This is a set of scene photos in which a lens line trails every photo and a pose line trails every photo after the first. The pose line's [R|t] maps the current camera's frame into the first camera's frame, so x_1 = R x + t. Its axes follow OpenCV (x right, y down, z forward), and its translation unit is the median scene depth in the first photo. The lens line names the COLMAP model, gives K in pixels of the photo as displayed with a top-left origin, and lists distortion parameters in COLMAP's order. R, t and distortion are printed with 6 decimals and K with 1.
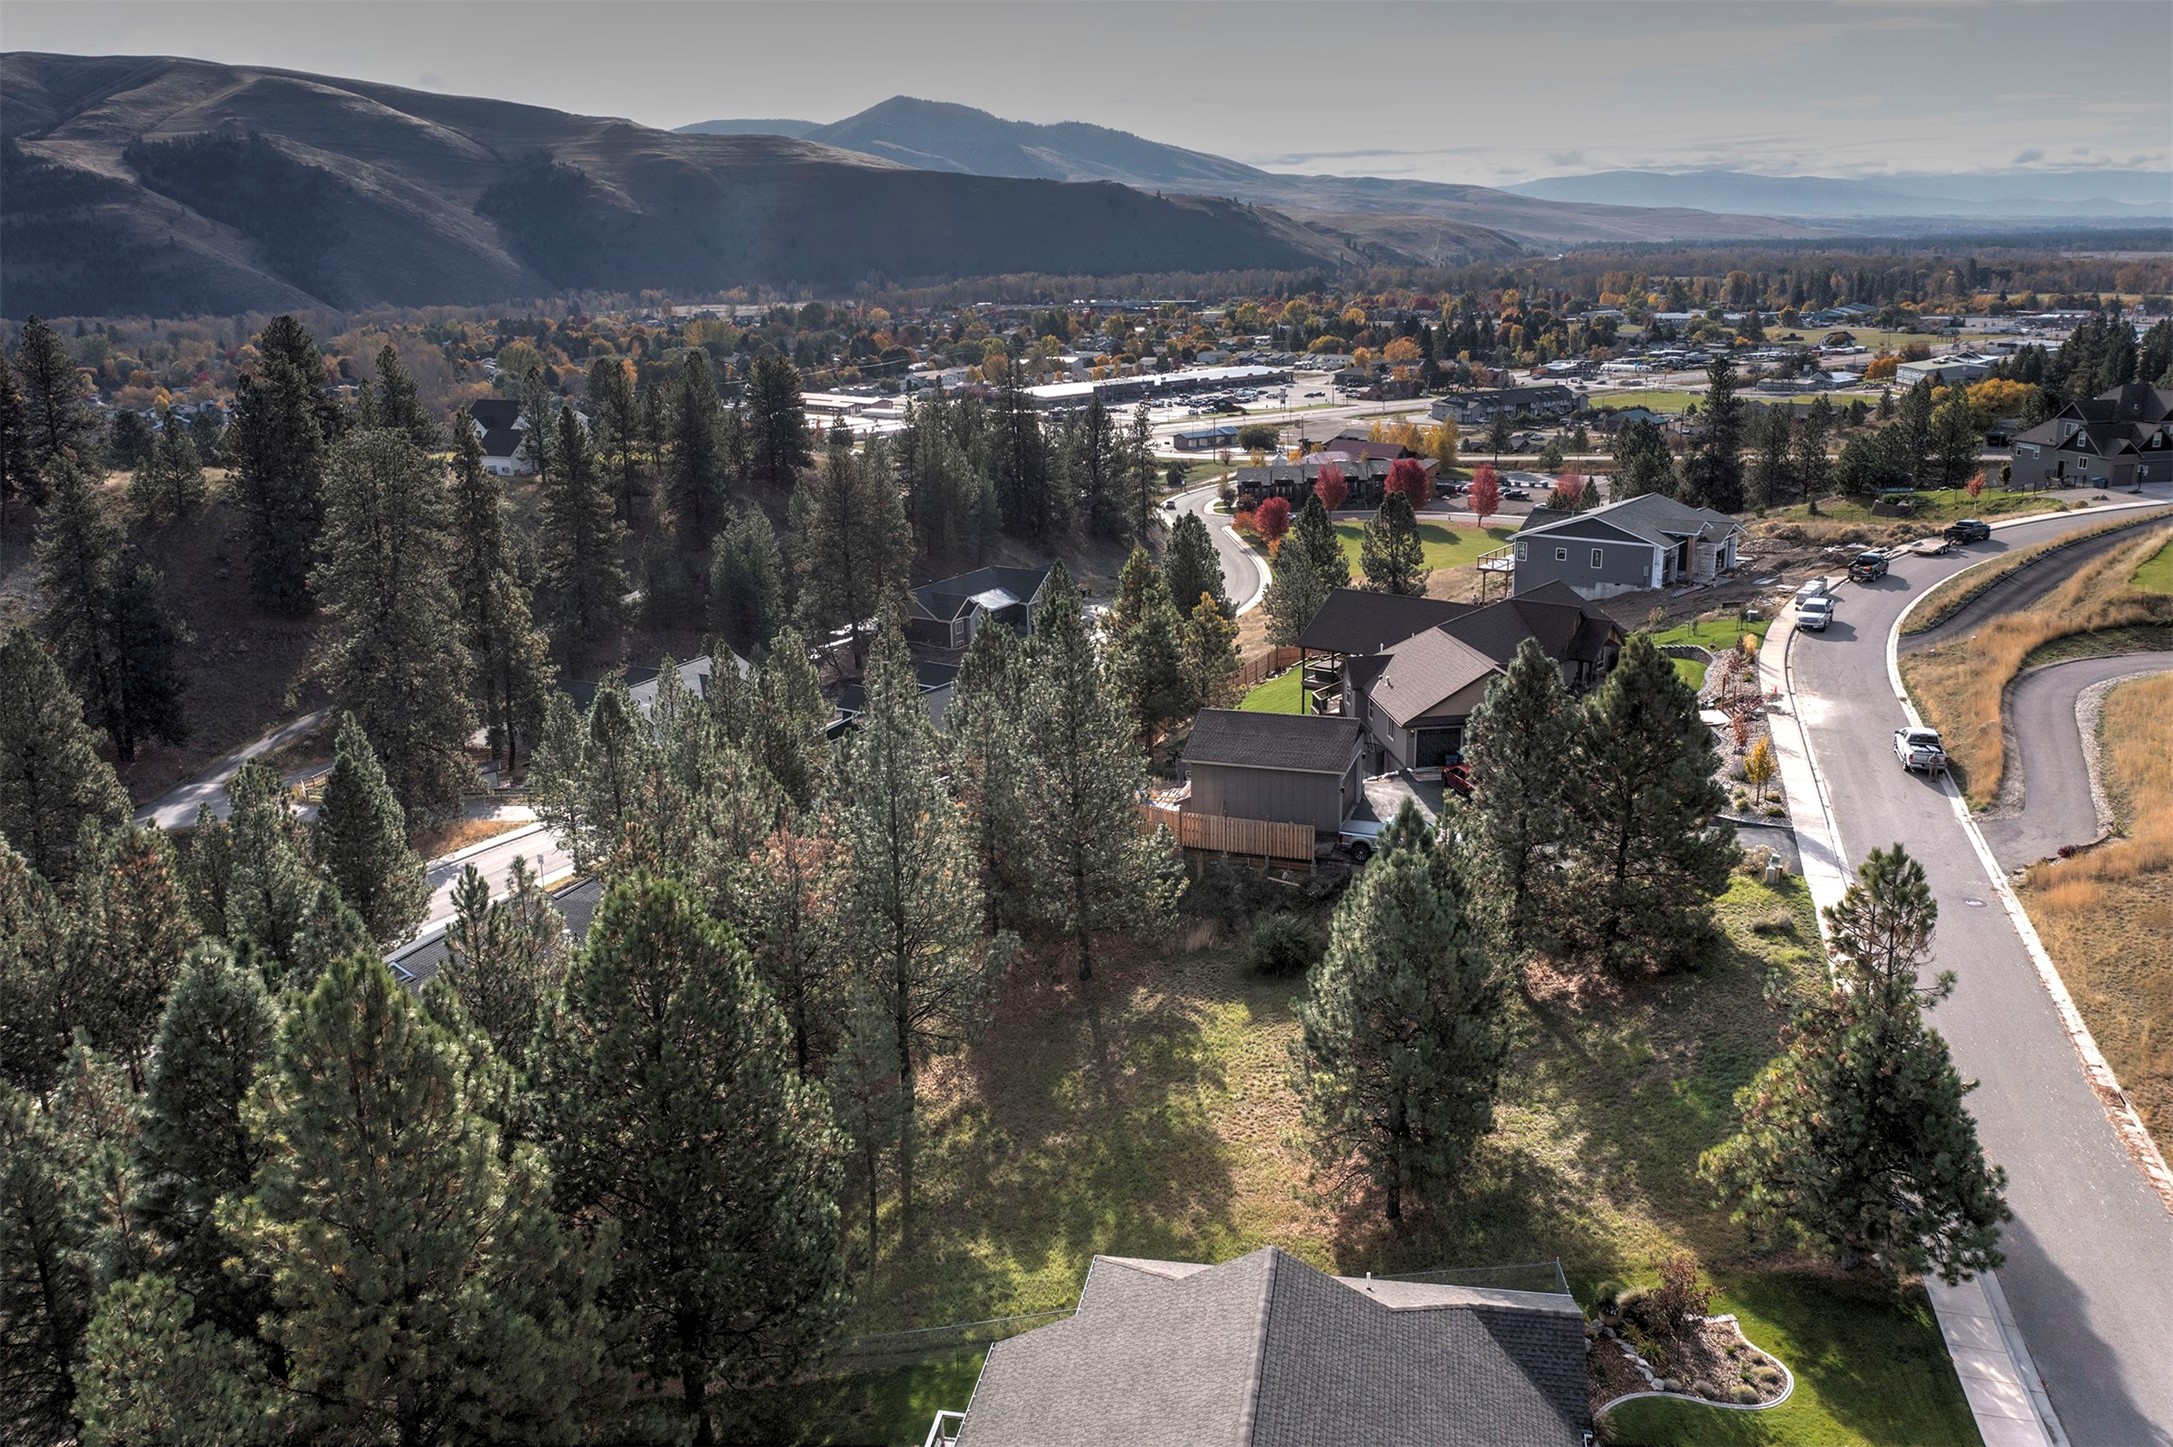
lens RADIAL K [[1712.4, 0, 1086.2], [0, 1712.4, 716.0], [0, 0, 1]] dist [-0.020010, 0.004434]
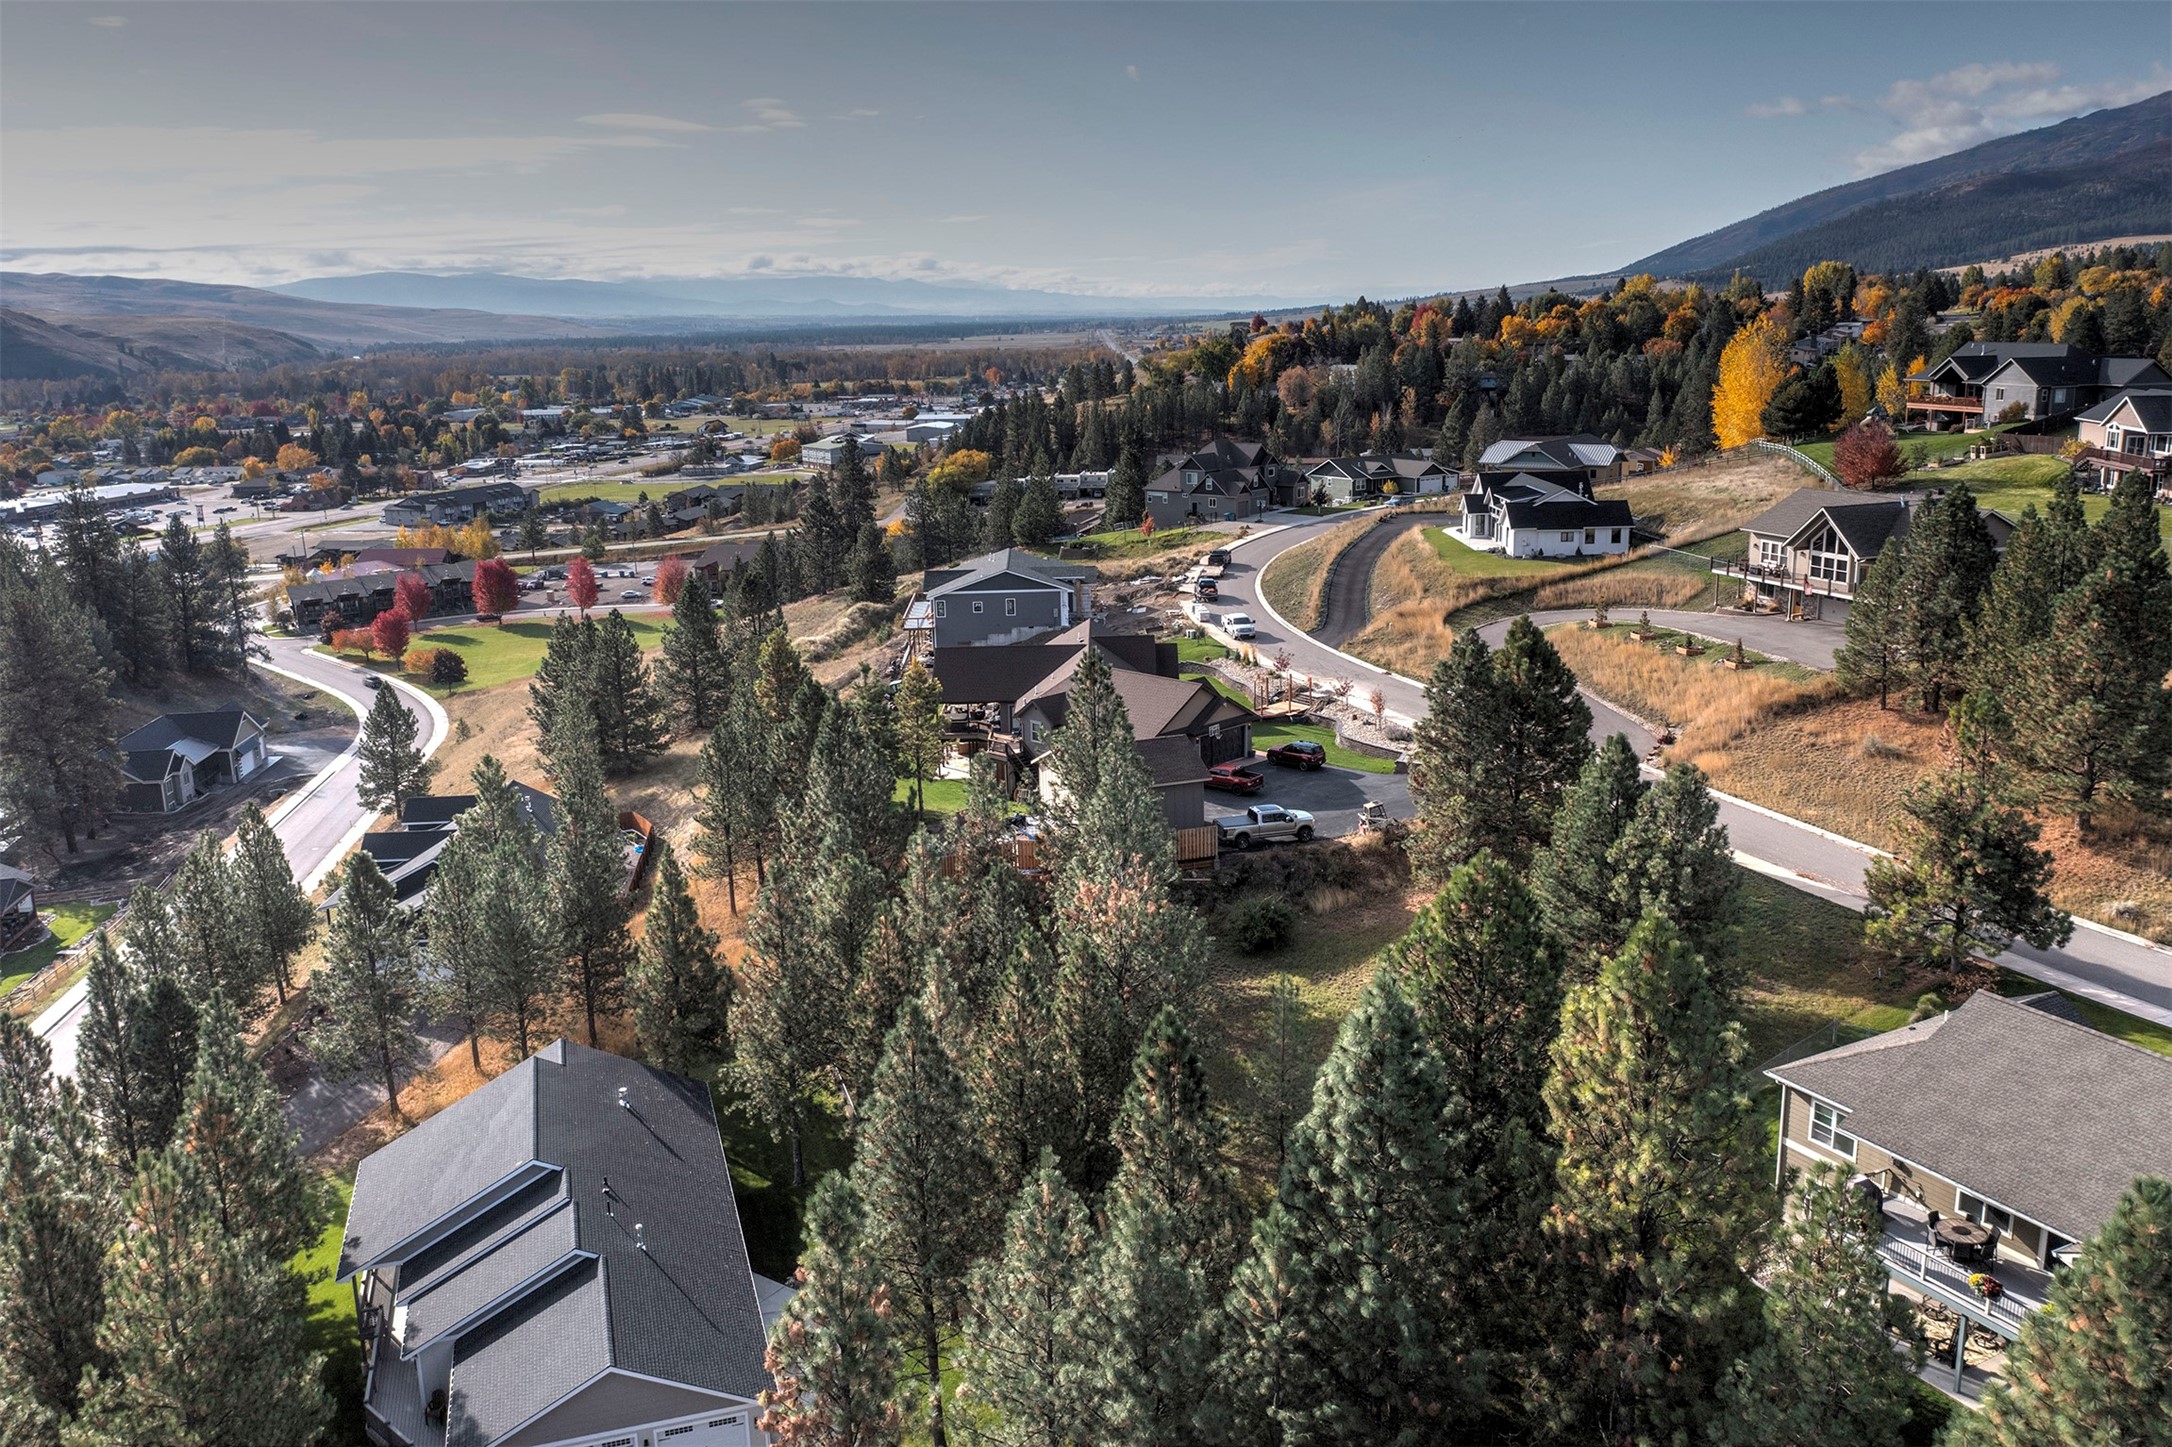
lens RADIAL K [[1711.6, 0, 1085.7], [0, 1711.6, 716.0], [0, 0, 1]] dist [-0.020010, 0.004434]
pose [[0.785046, -0.139354, 0.603559, -0.071111], [0.172537, 0.984999, 0.003006, -0.003120], [-0.594923, 0.101776, 0.797313, 0.014183]]
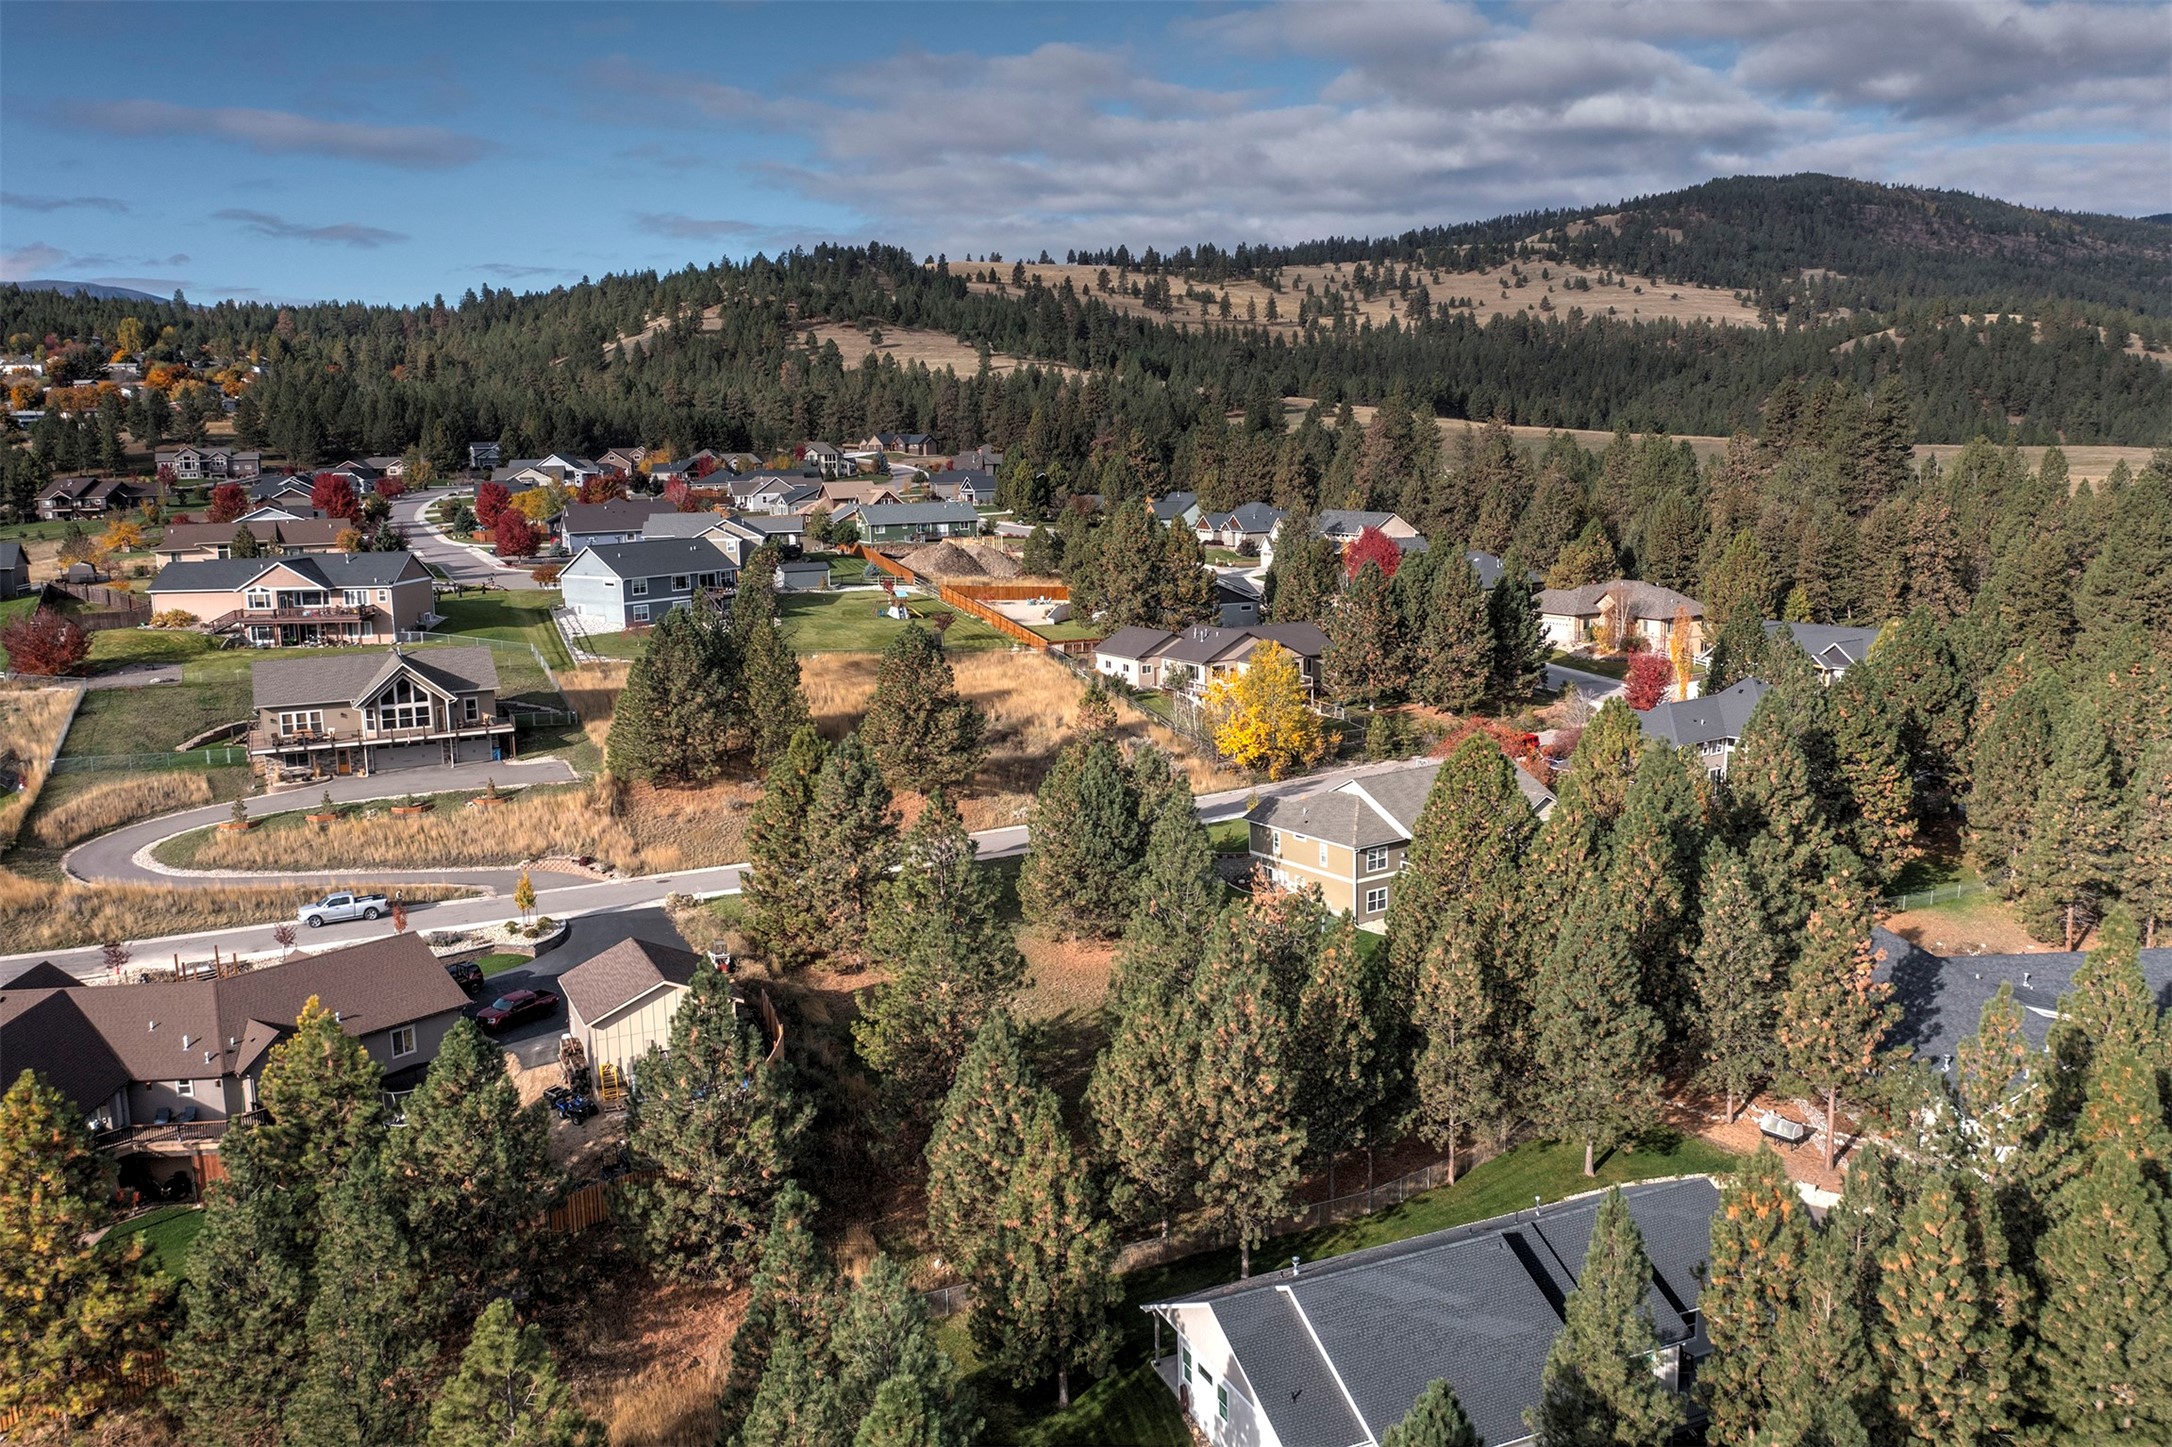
lens RADIAL K [[1711.6, 0, 1085.7], [0, 1711.6, 716.0], [0, 0, 1]] dist [-0.020010, 0.004434]
pose [[-0.697770, -0.079055, 0.711946, -0.092899], [0.227264, 0.918112, 0.324686, -0.048320], [-0.679314, 0.388356, -0.622665, 0.170422]]
